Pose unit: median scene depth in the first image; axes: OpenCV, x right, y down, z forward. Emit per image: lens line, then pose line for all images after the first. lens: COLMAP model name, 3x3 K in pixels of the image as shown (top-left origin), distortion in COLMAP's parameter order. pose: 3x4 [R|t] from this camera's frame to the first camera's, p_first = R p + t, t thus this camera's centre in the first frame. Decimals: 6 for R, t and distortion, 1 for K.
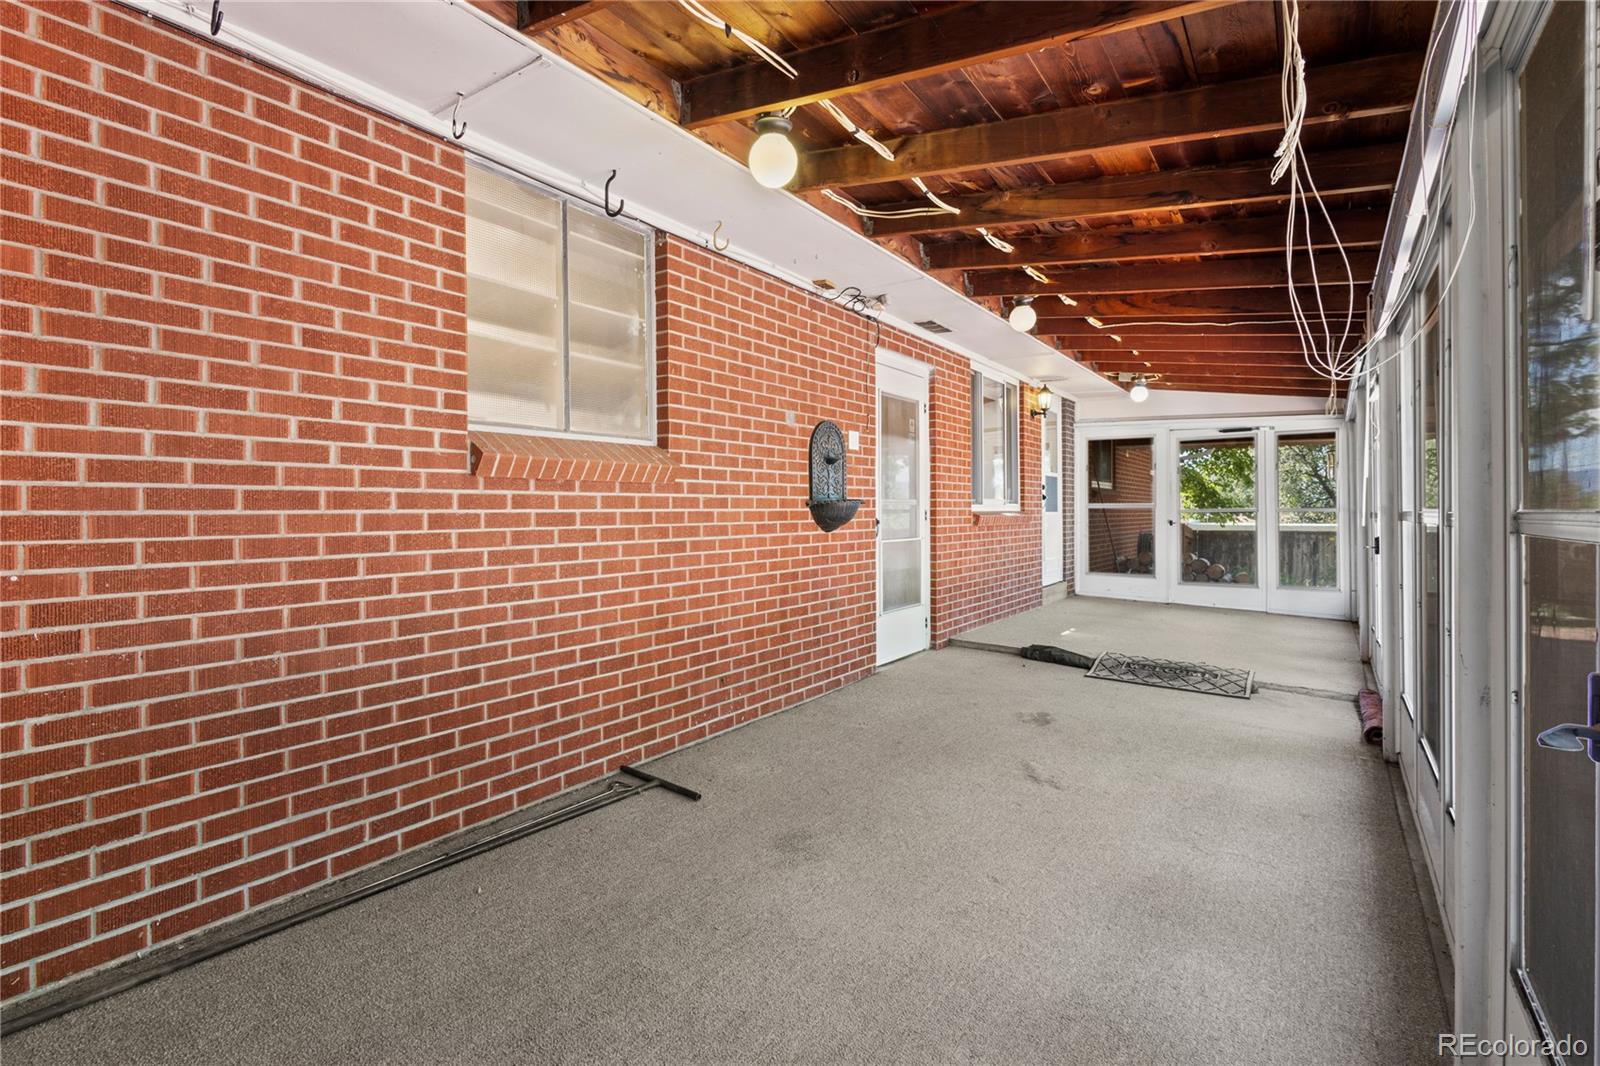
lens RADIAL K [[739.5, 0, 794.4], [0, 739.5, 519.0], [0, 0, 1]] dist [0.007662, -0.003632]
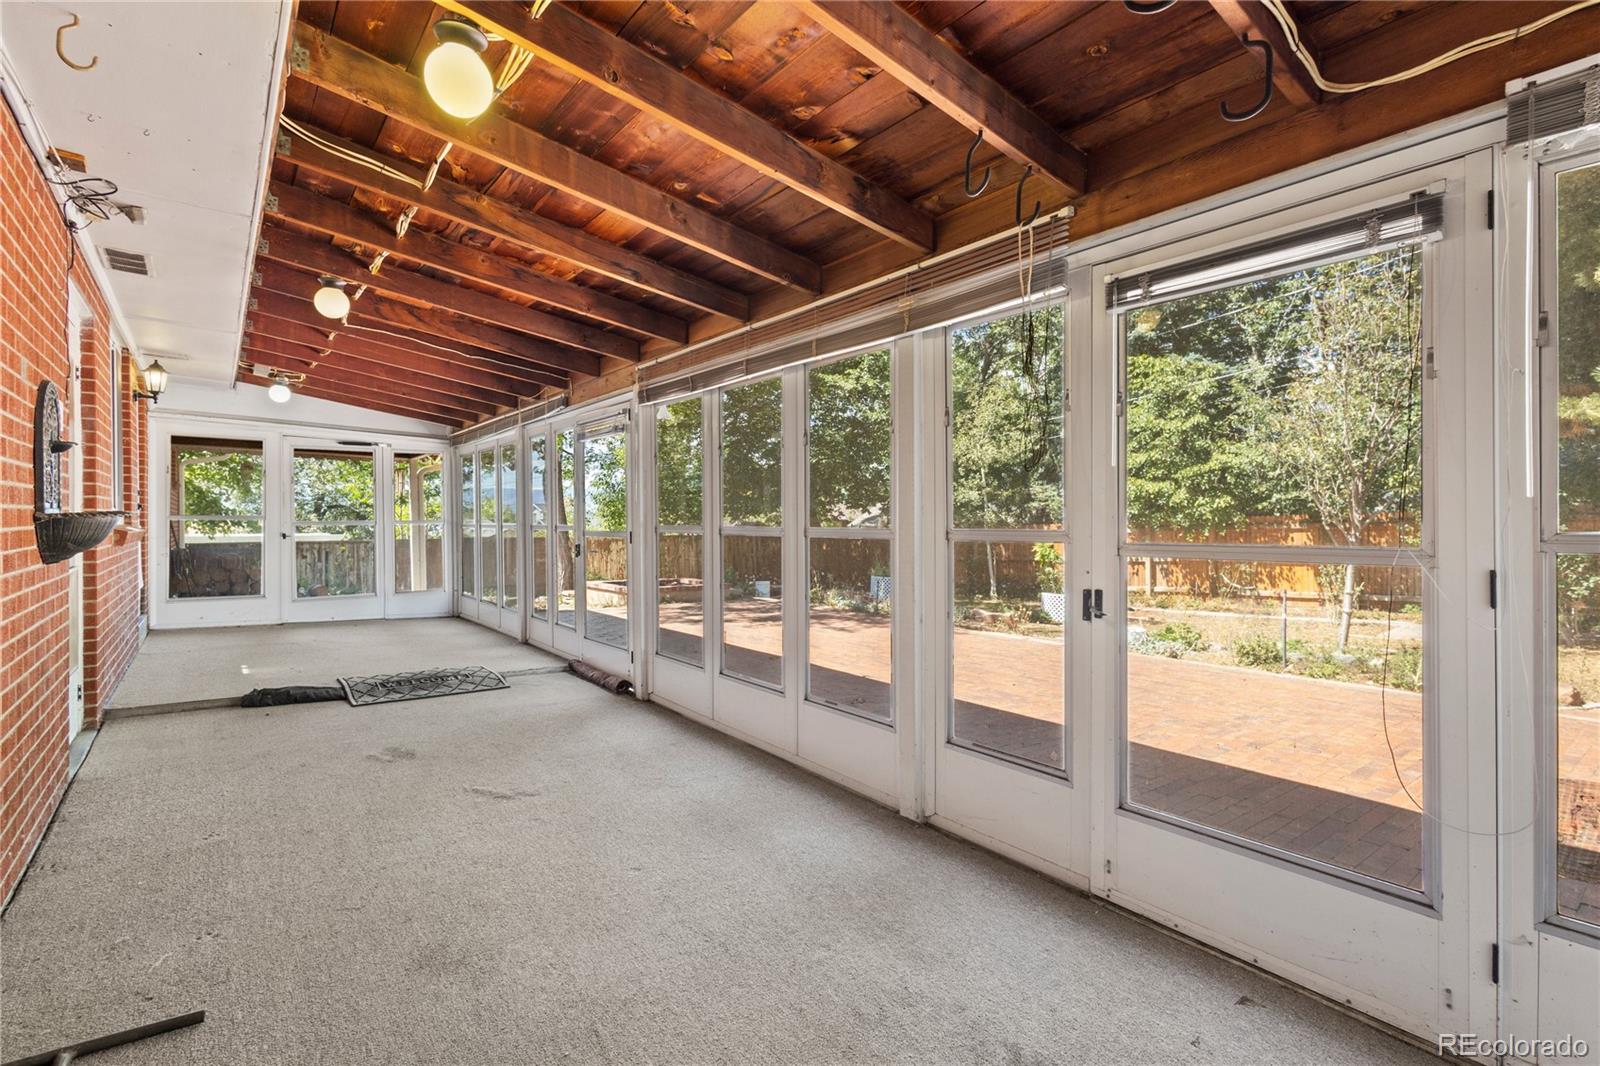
lens RADIAL K [[739.5, 0, 797.2], [0, 739.5, 522.6], [0, 0, 1]] dist [0.007662, -0.003632]
pose [[0.281142, -0.003255, 0.959661, -0.425552], [0.010302, 0.999947, 0.000374, -0.011587], [-0.959611, 0.009781, 0.281161, 0.279812]]
